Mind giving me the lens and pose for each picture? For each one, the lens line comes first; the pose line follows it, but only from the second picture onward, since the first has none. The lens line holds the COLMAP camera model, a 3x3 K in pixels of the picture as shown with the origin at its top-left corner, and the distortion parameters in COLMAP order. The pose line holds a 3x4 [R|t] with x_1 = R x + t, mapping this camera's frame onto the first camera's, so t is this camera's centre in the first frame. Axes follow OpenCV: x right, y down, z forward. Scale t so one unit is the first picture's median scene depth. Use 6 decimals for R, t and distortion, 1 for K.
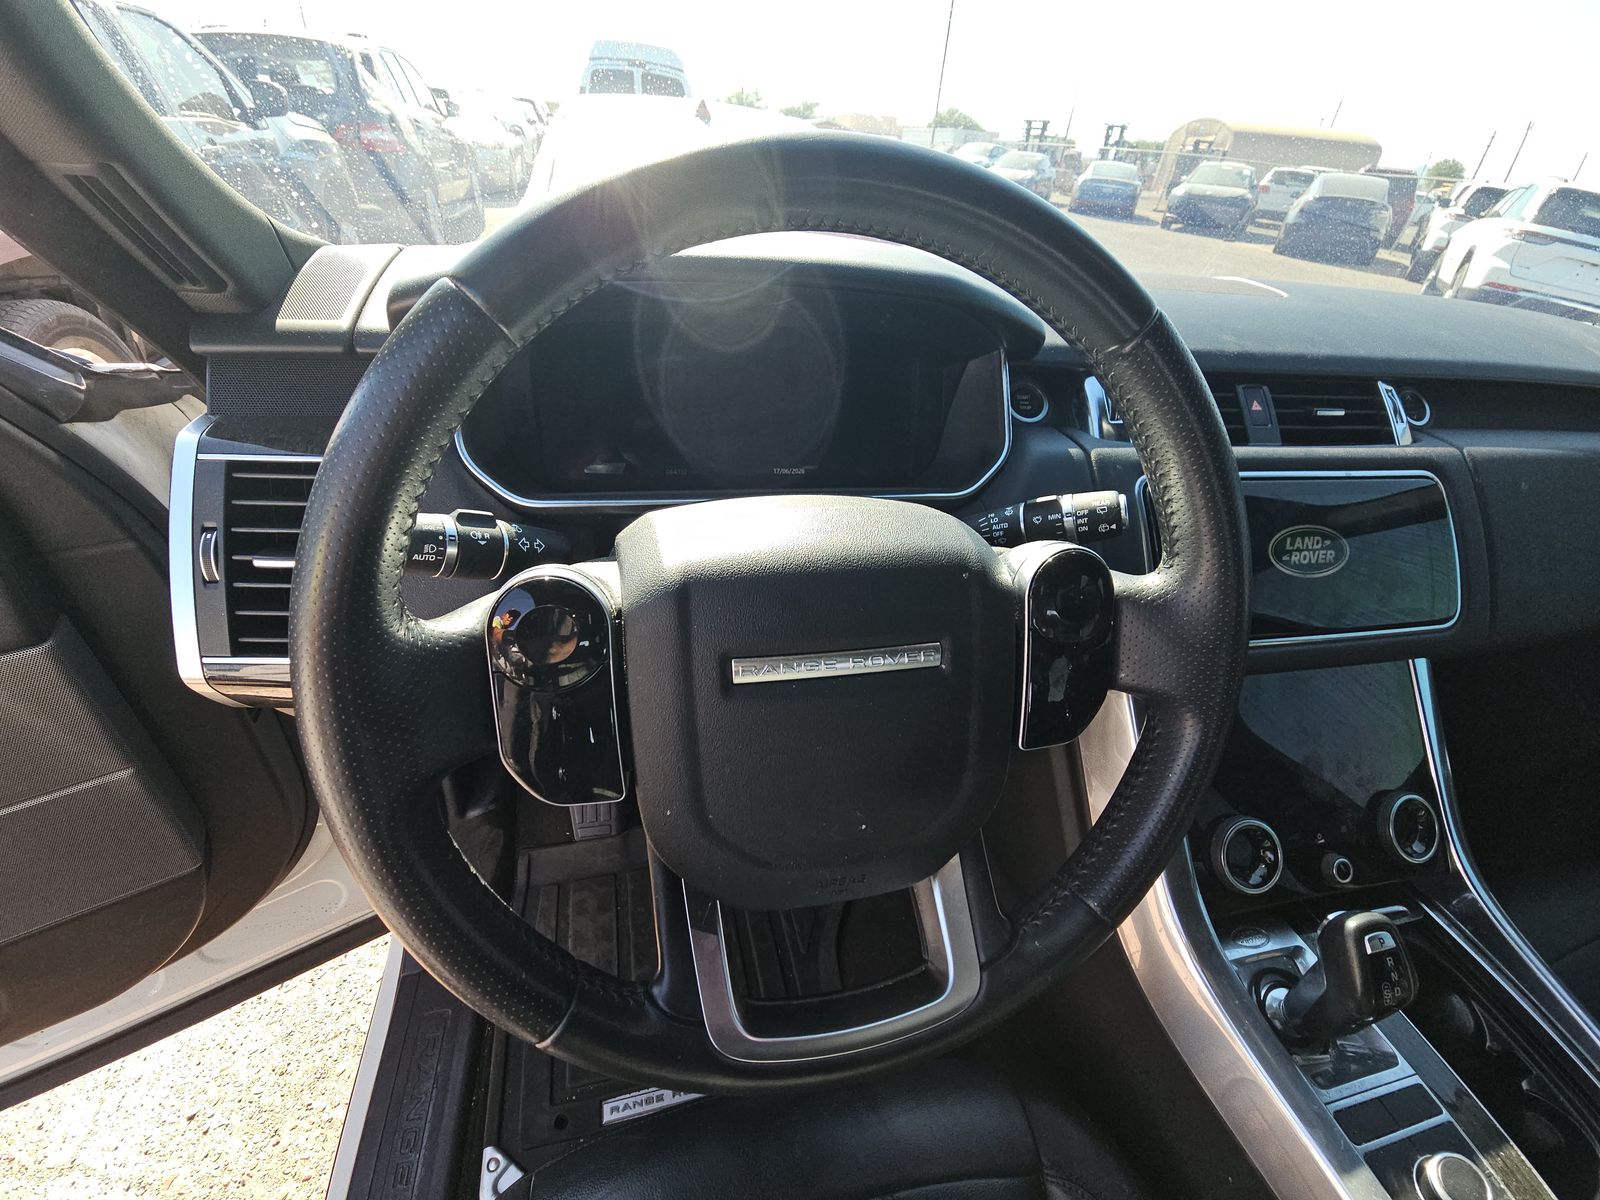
lens RADIAL K [[645.0, 0, 793.2], [0, 645.0, 604.9], [0, 0, 1]] dist [-0.001786, -0.000279]
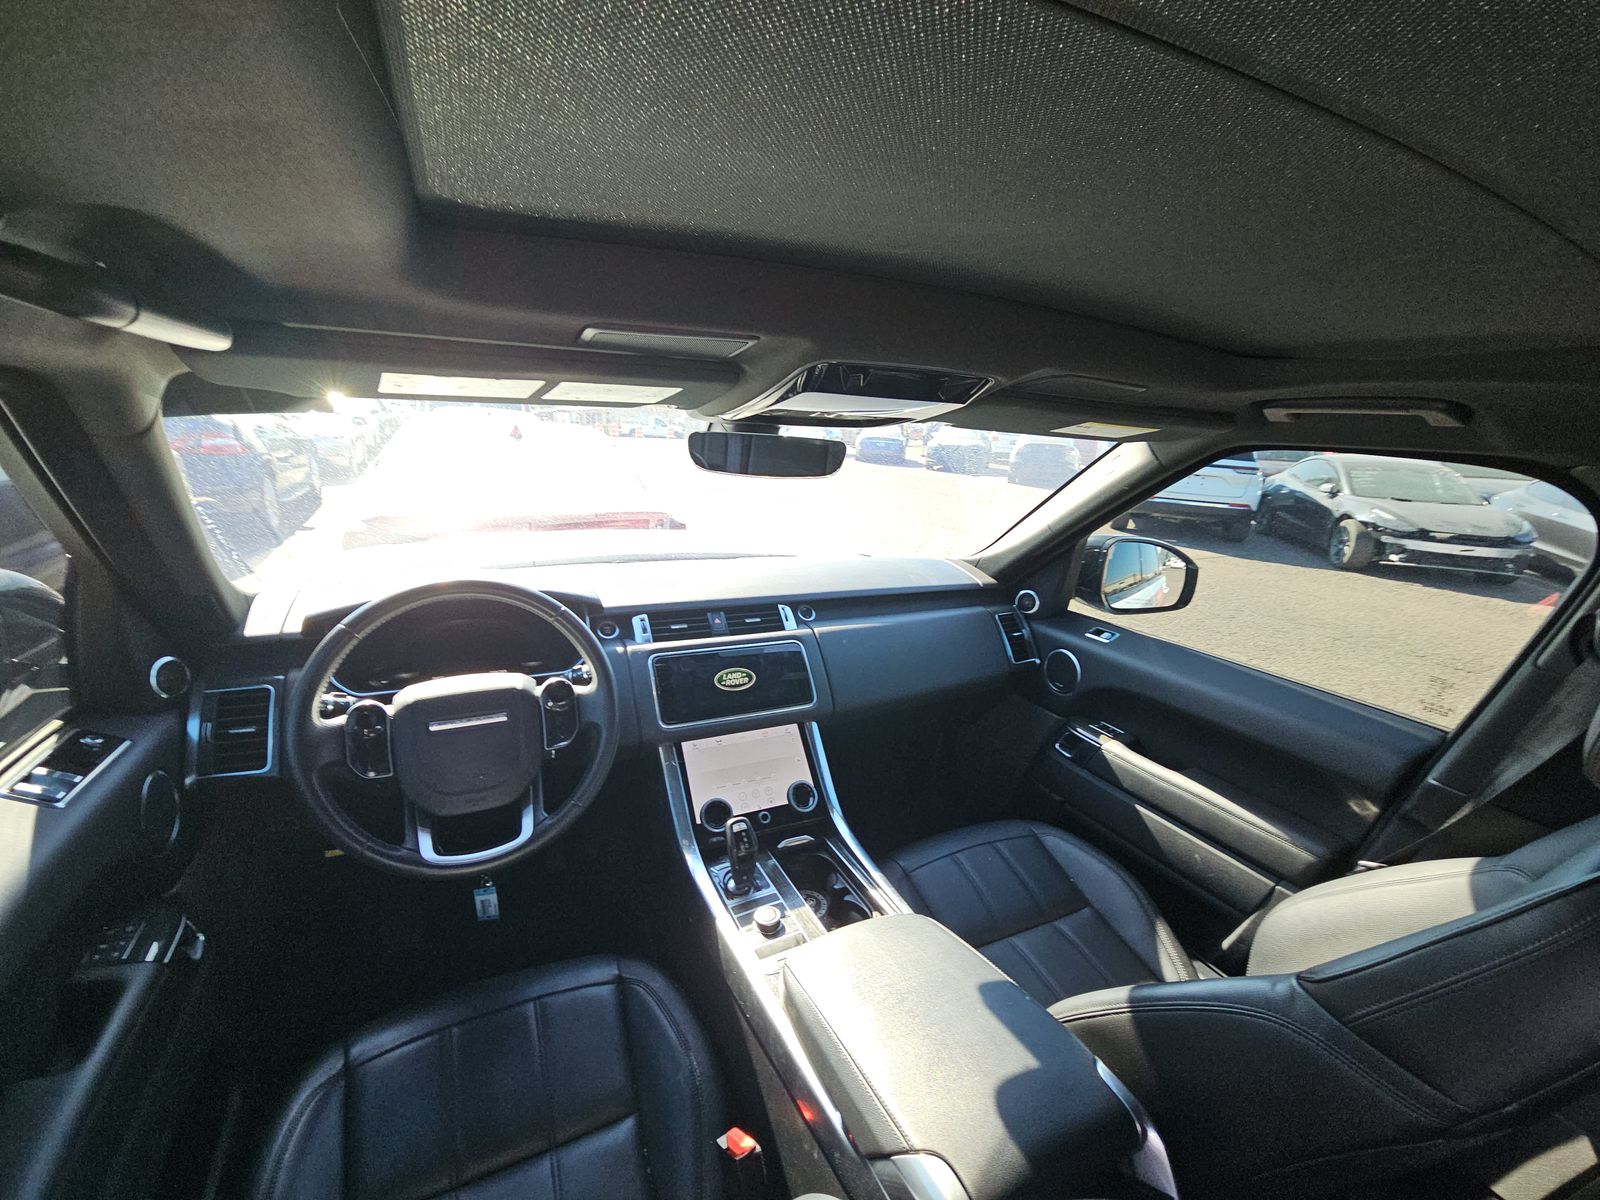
lens RADIAL K [[645.0, 0, 793.2], [0, 645.0, 604.9], [0, 0, 1]] dist [-0.001786, -0.000279]
pose [[0.970829, -0.092976, 0.221014, 0.465121], [0.159617, 0.938440, -0.306353, 0.370590], [-0.178925, 0.332694, 0.925905, -1.152811]]
